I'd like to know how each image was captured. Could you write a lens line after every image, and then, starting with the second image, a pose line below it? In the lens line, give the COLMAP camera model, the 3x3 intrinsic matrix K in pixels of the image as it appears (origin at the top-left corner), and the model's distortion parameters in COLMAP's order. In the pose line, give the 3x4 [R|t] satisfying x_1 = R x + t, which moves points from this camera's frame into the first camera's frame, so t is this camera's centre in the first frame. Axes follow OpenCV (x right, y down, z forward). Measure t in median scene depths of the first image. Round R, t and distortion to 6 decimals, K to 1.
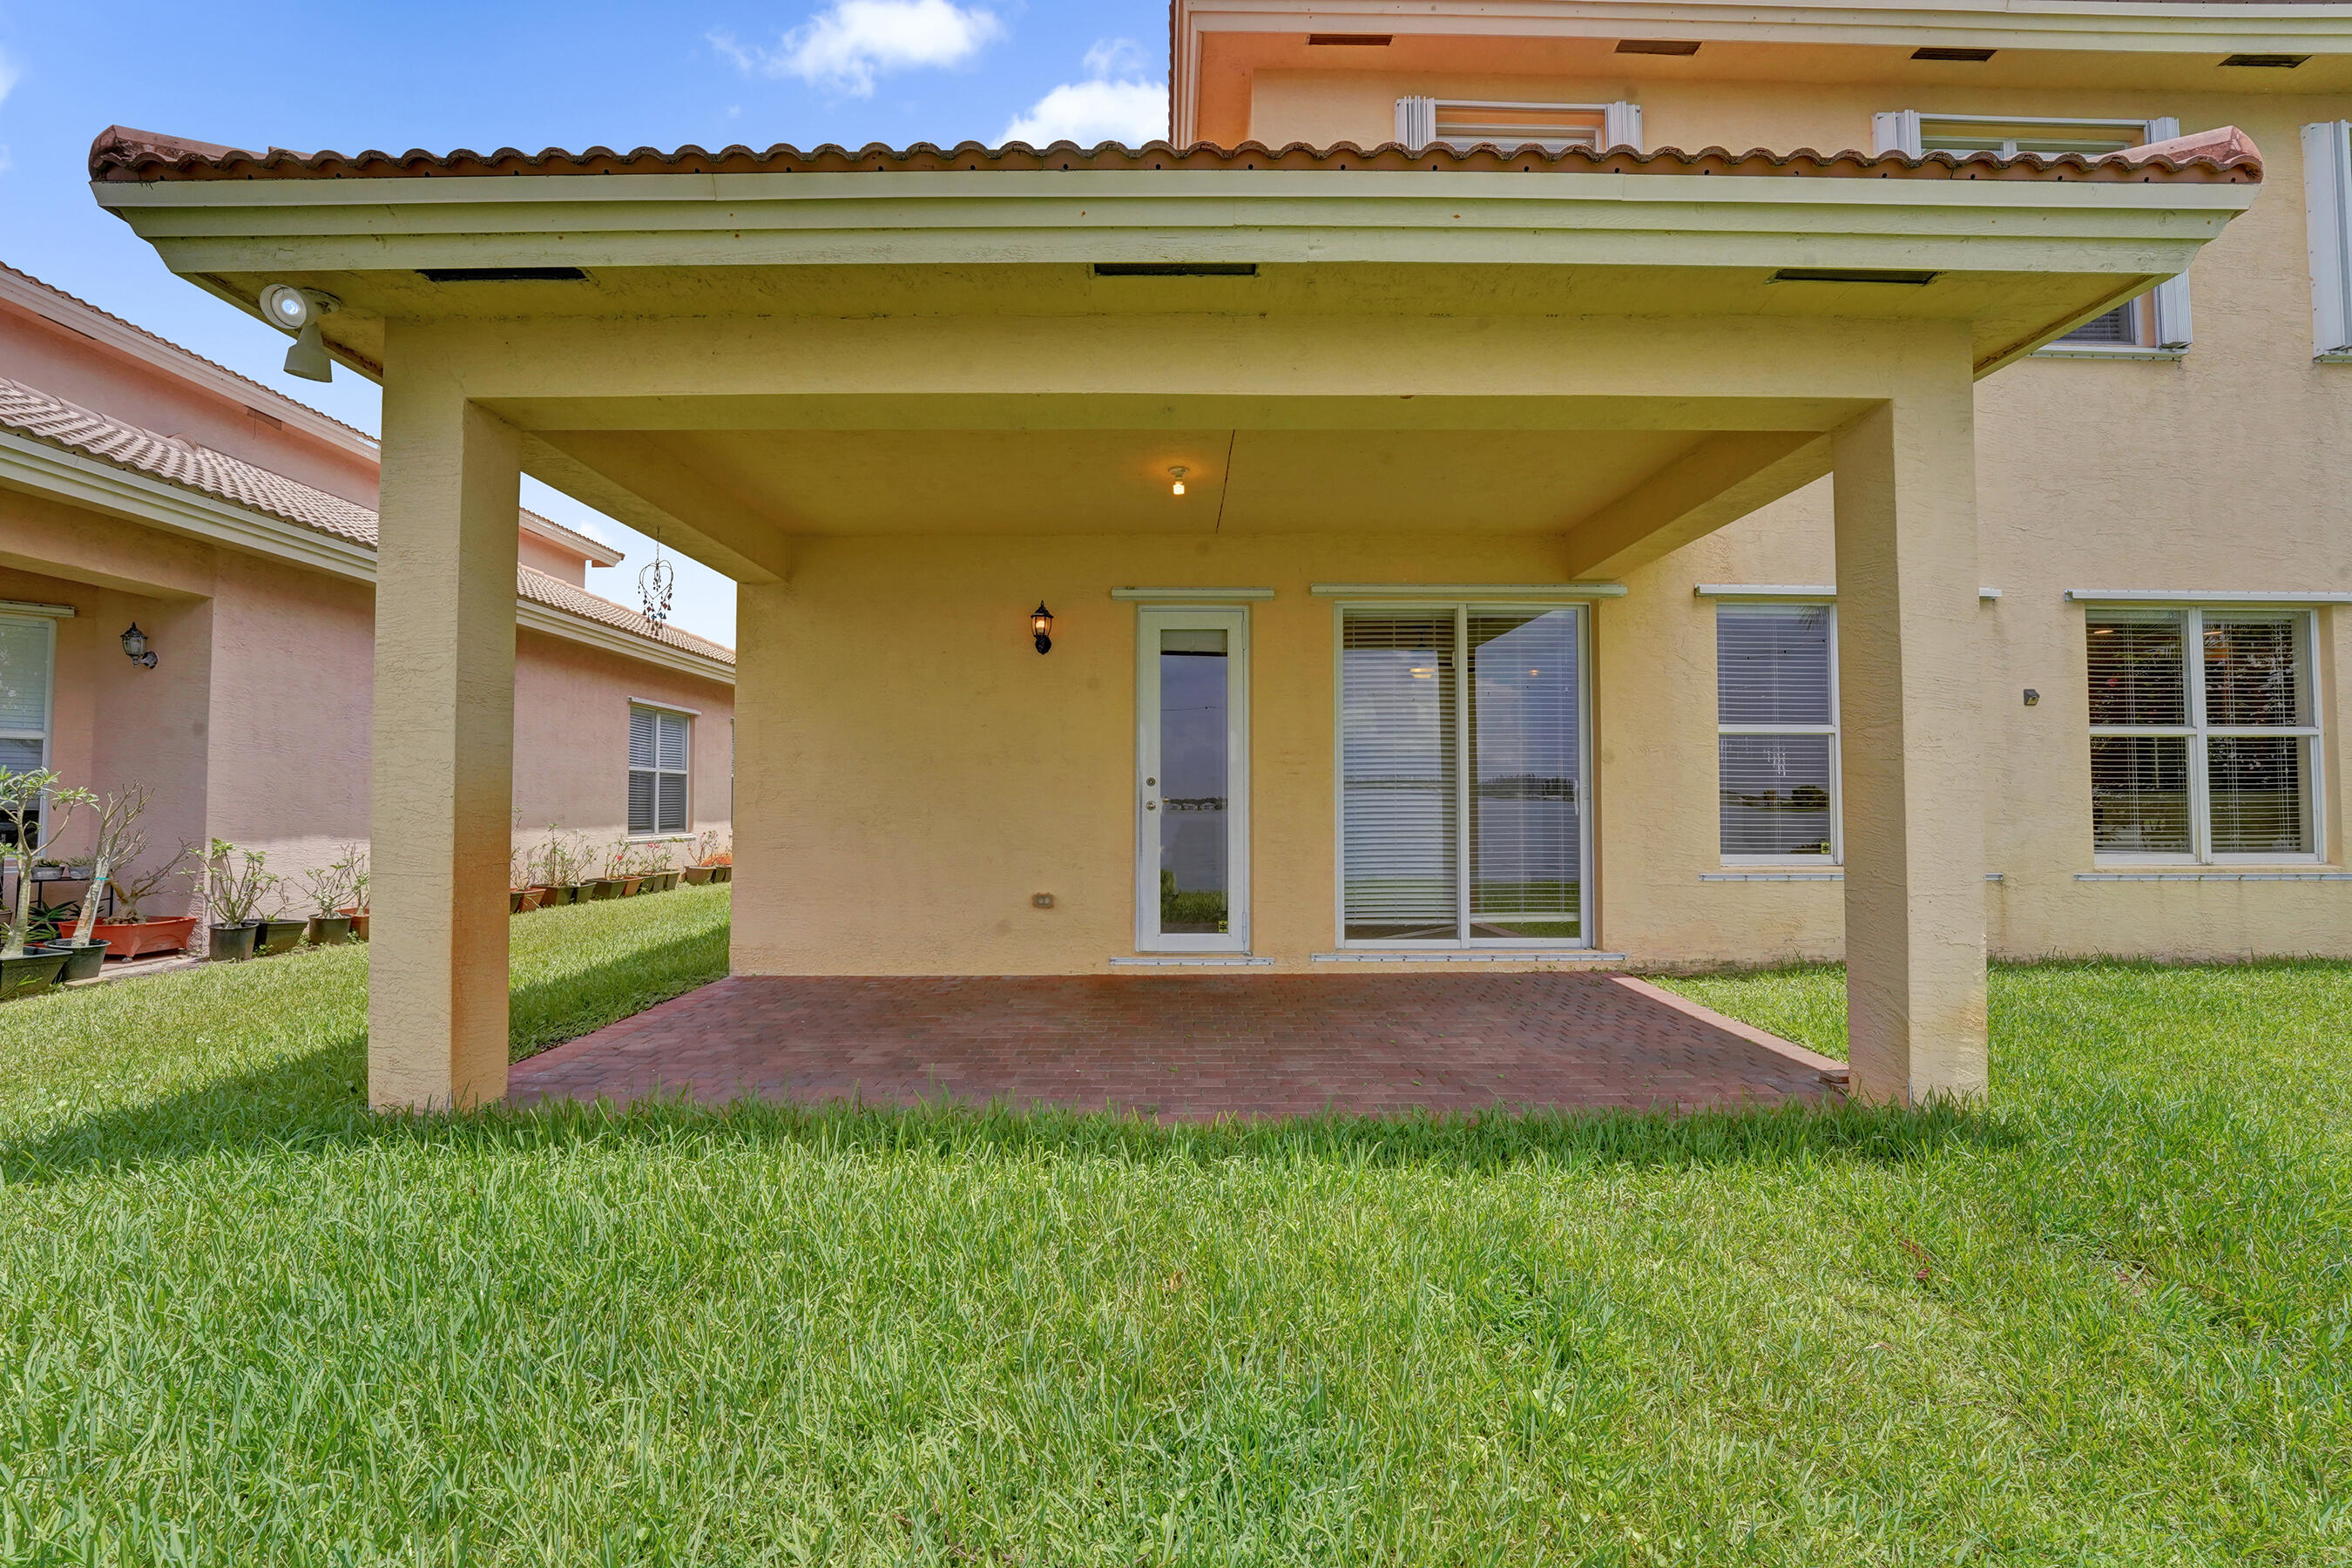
lens RADIAL K [[959.3, 0, 1176.0], [0, 959.3, 772.4], [0, 0, 1]] dist [-0.031711, 0.005159]
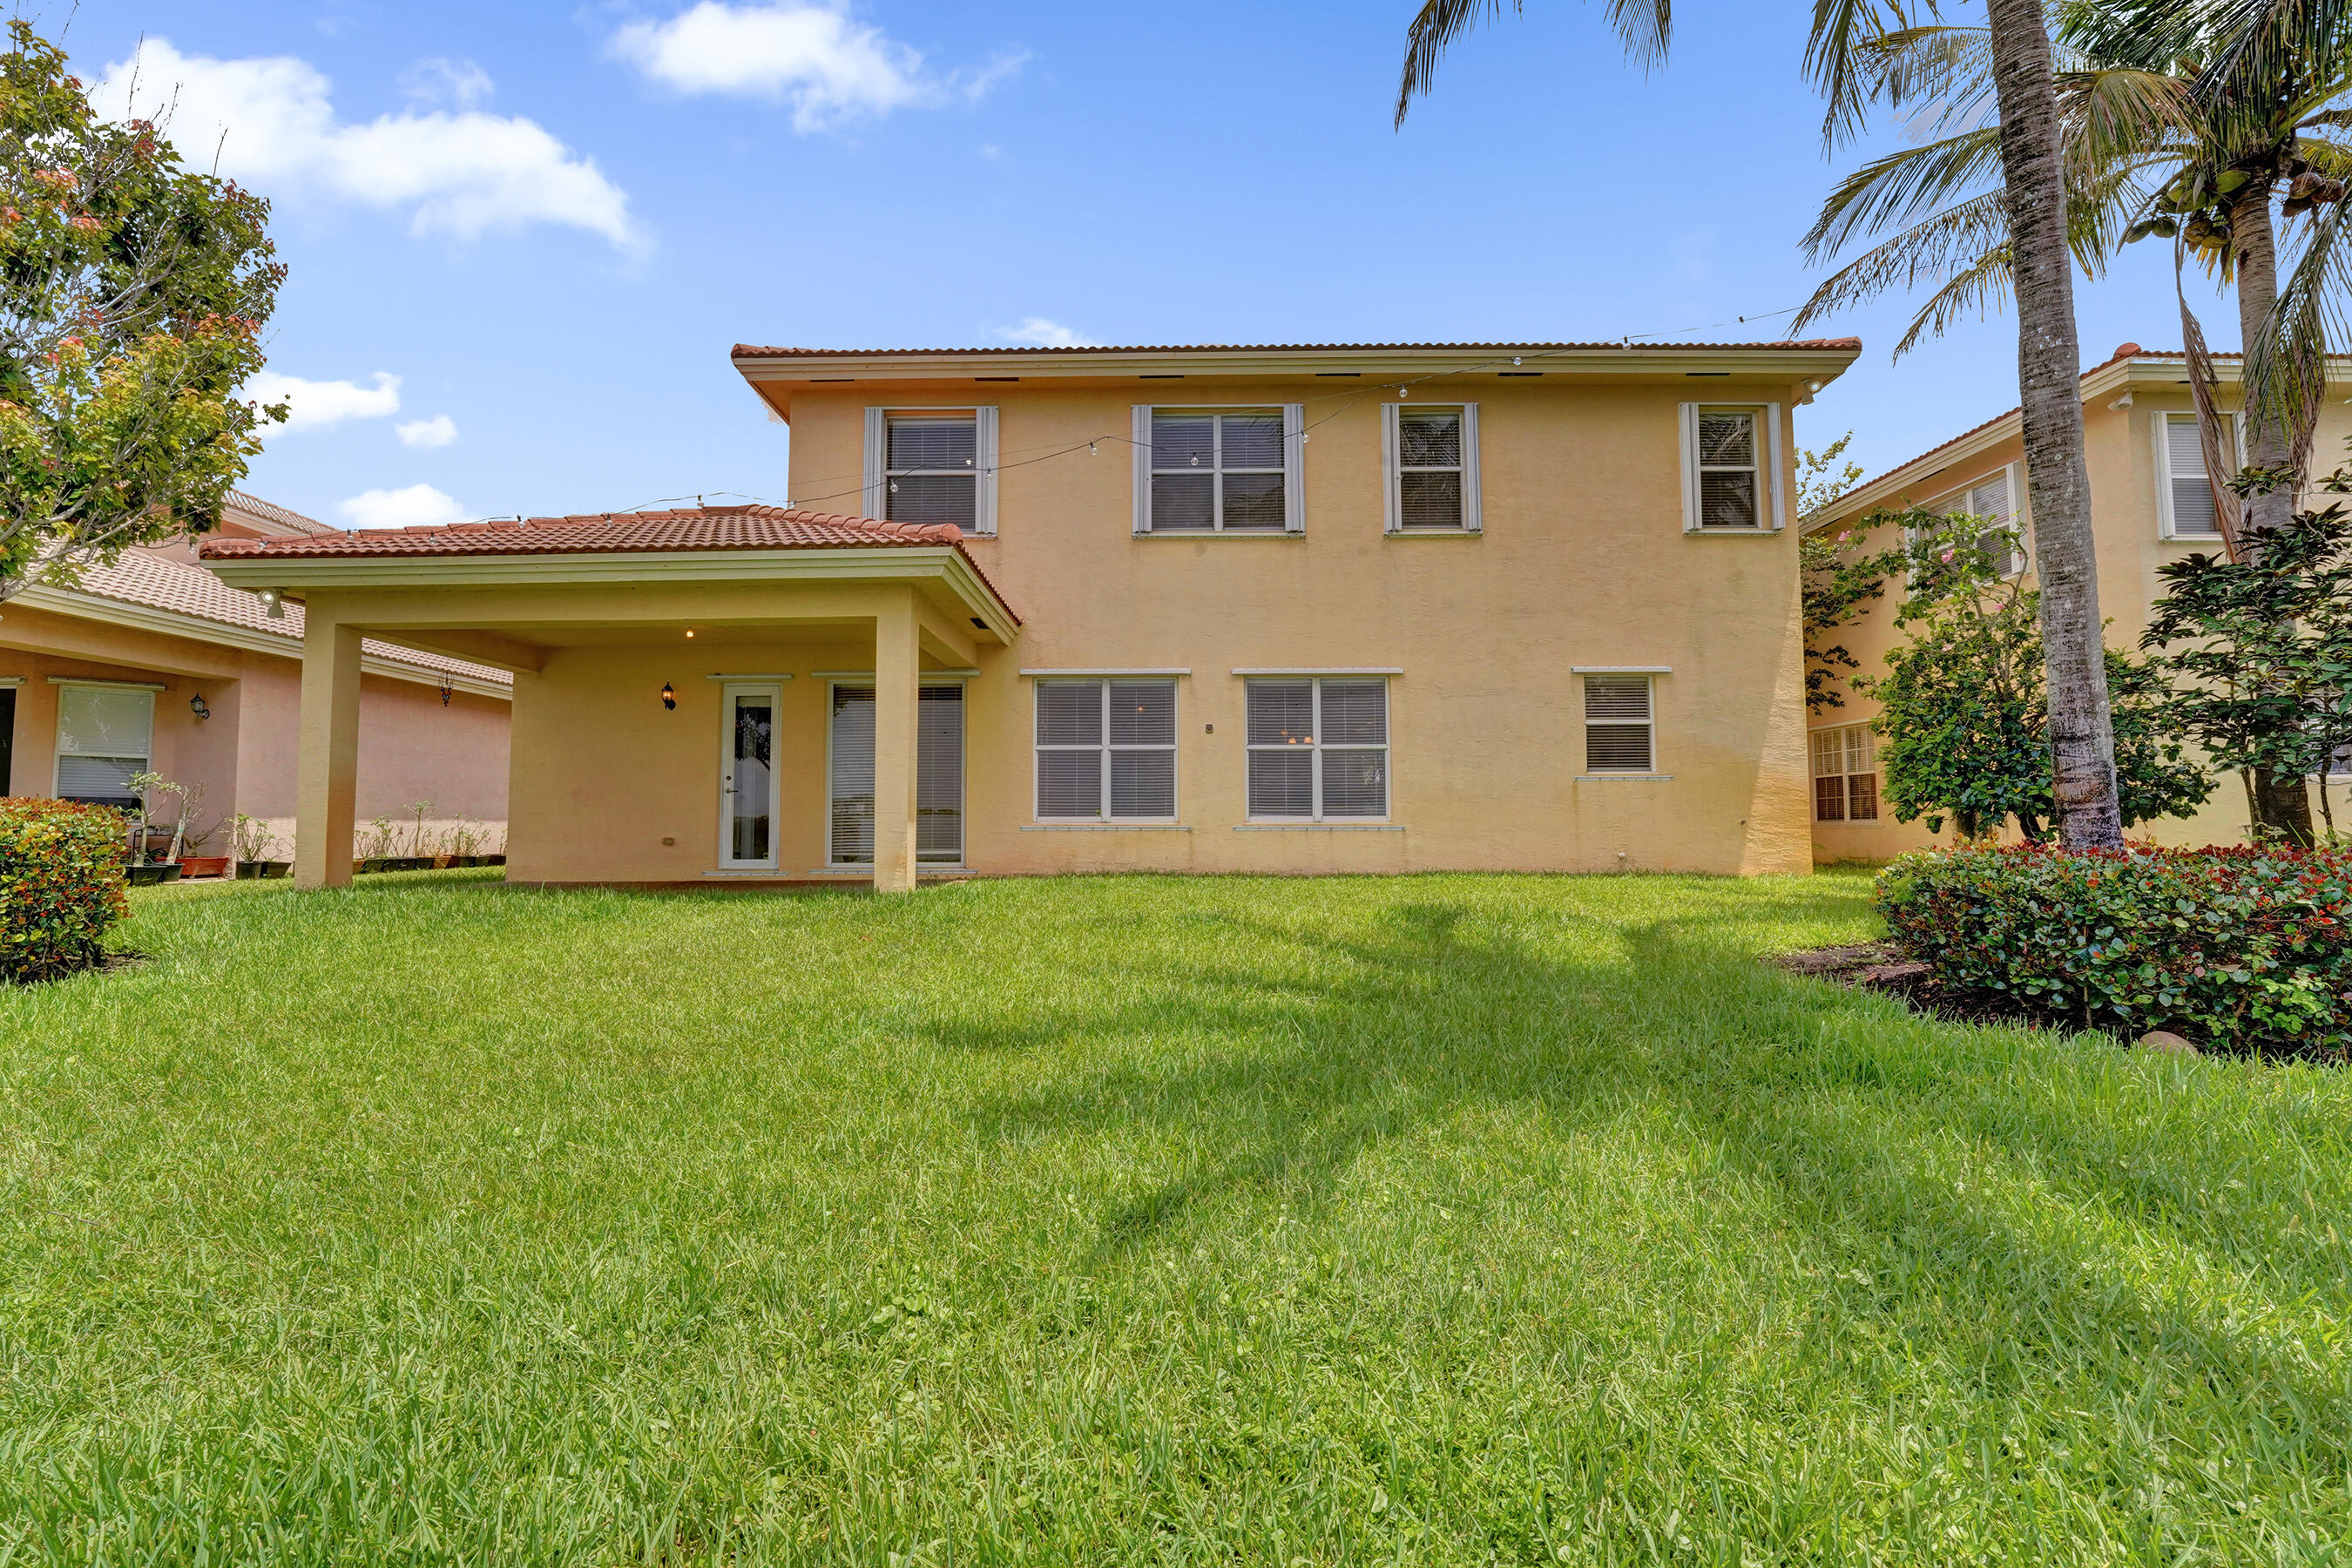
lens RADIAL K [[962.5, 0, 1173.1], [0, 962.5, 779.2], [0, 0, 1]] dist [-0.030955, 0.003695]
pose [[0.999840, -0.004017, -0.017432, 0.860280], [0.003702, 0.999830, -0.018078, 0.048497], [0.017502, 0.018010, 0.999685, -0.832659]]
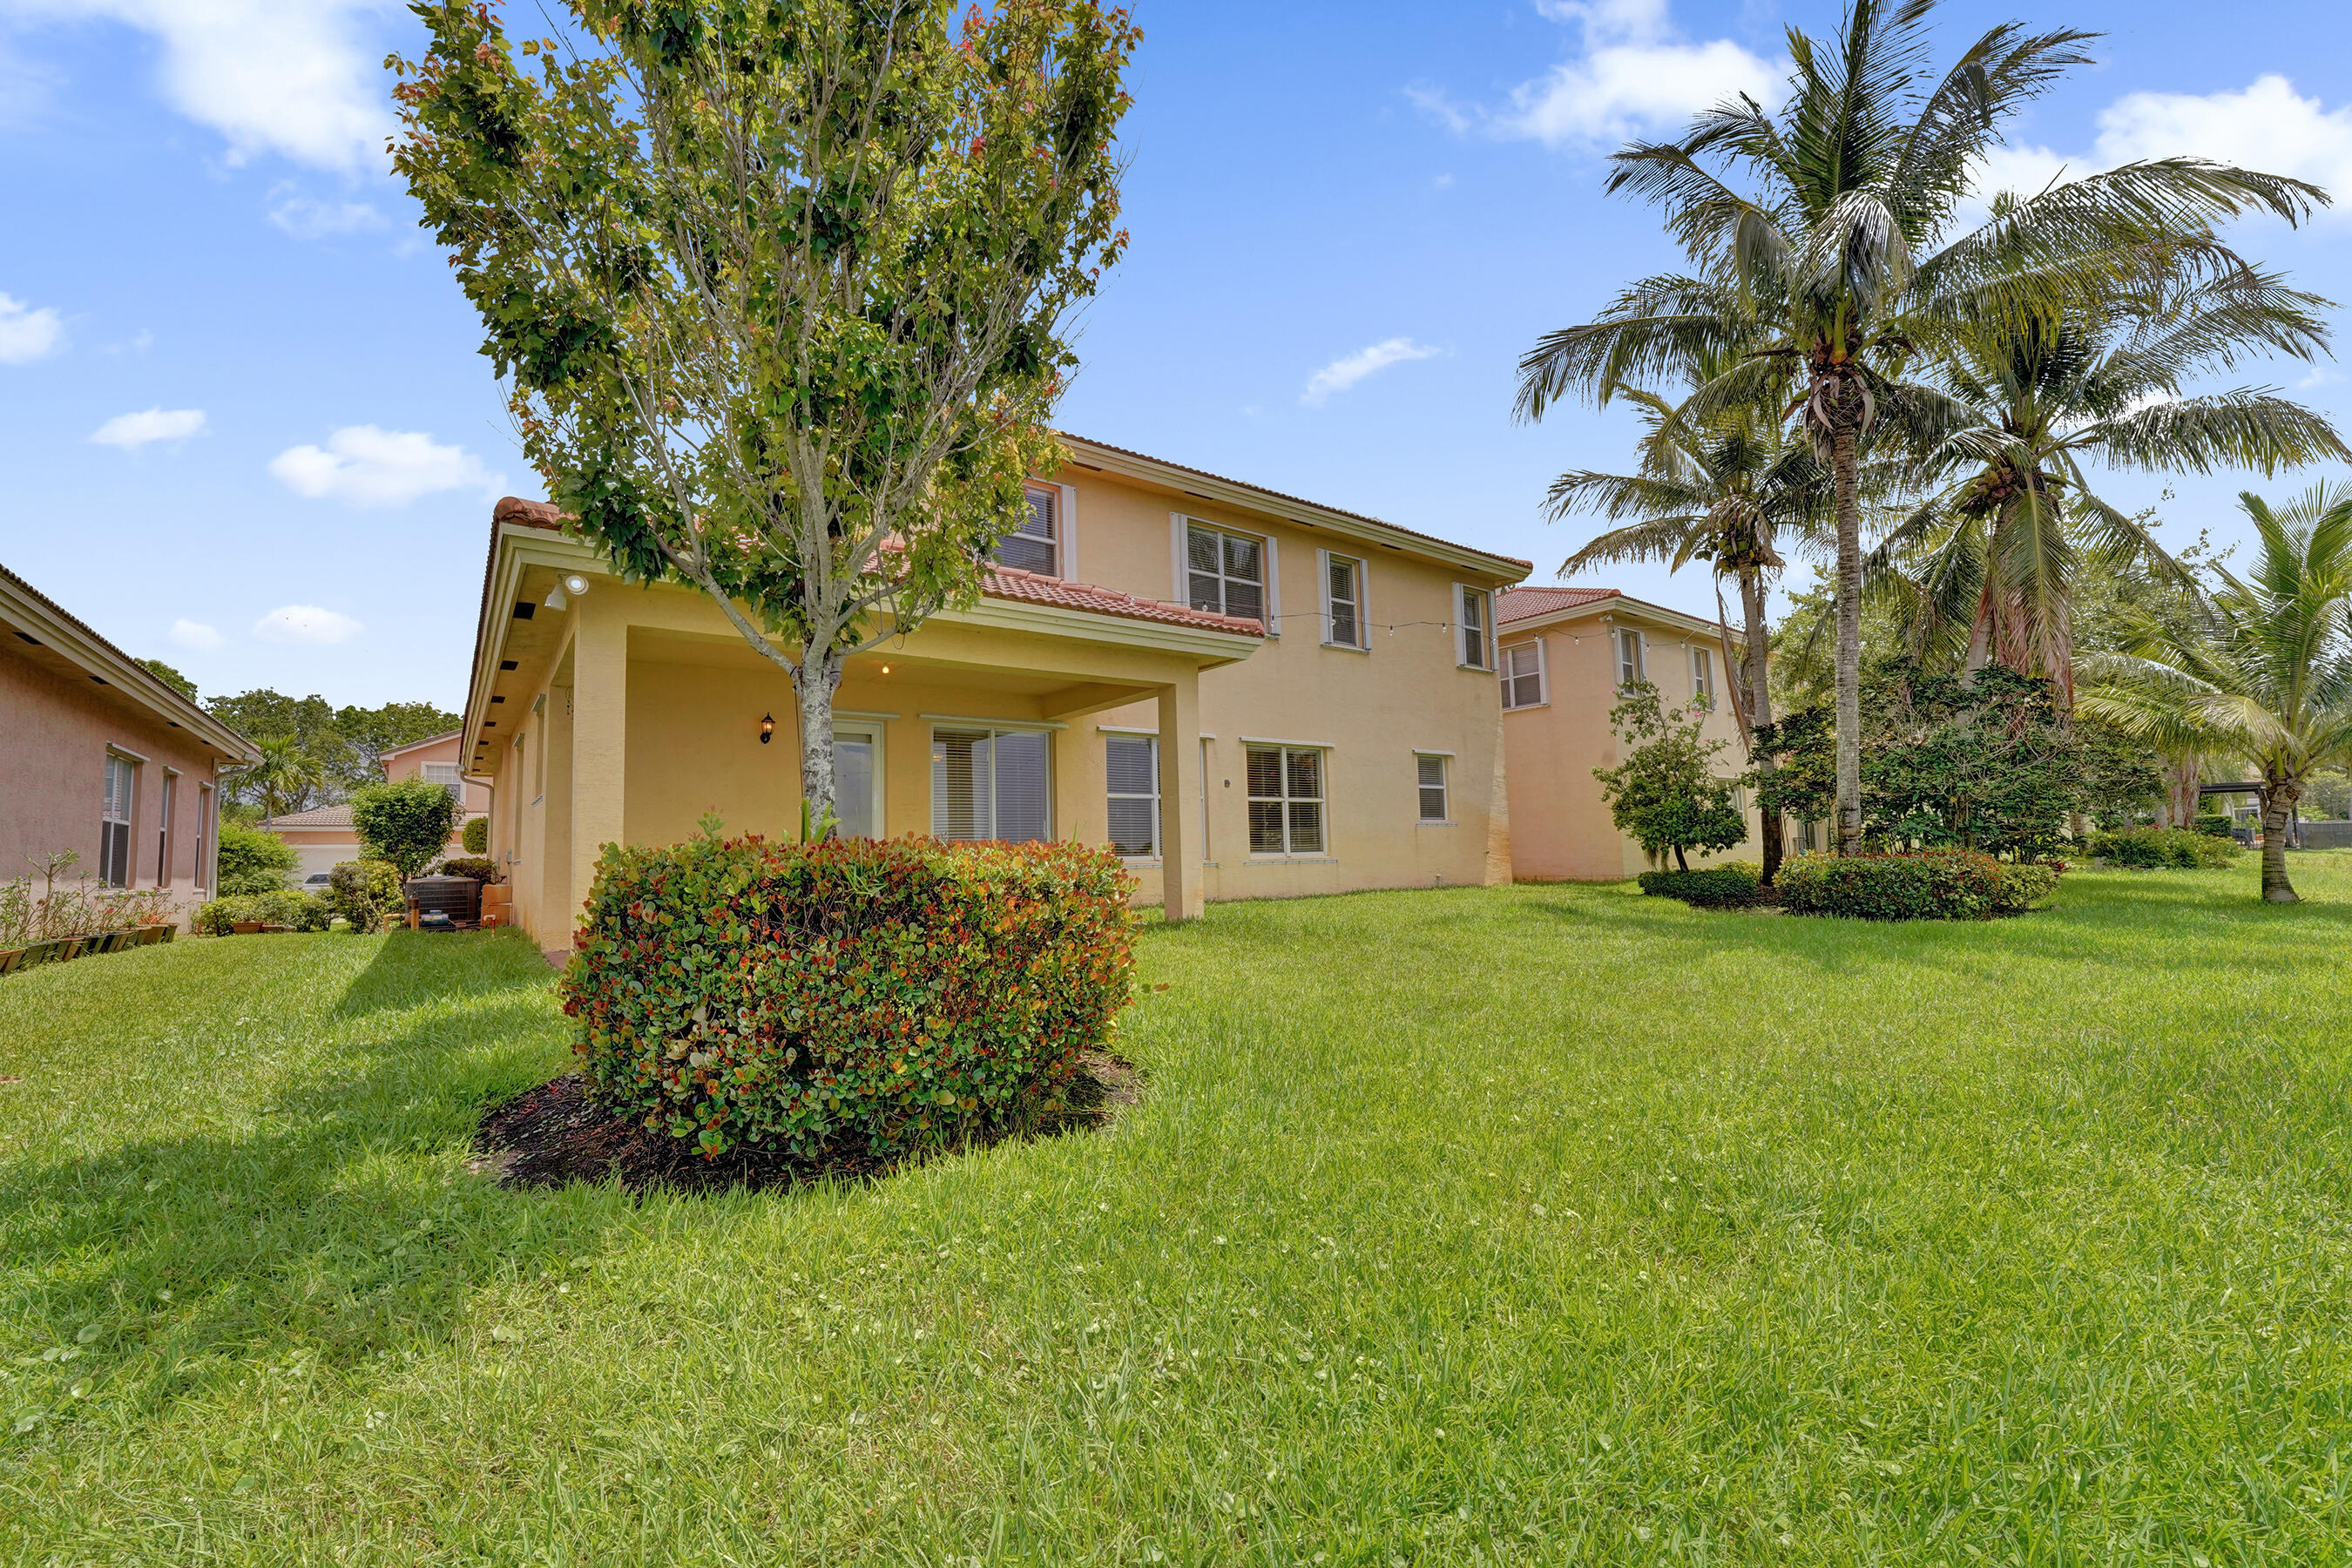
lens RADIAL K [[962.5, 0, 1173.1], [0, 962.5, 779.2], [0, 0, 1]] dist [-0.030955, 0.003695]
pose [[0.798039, 0.027872, 0.601960, -0.563109], [0.009454, 0.998228, -0.058754, 0.042206], [-0.602531, 0.052579, 0.796361, -0.738246]]
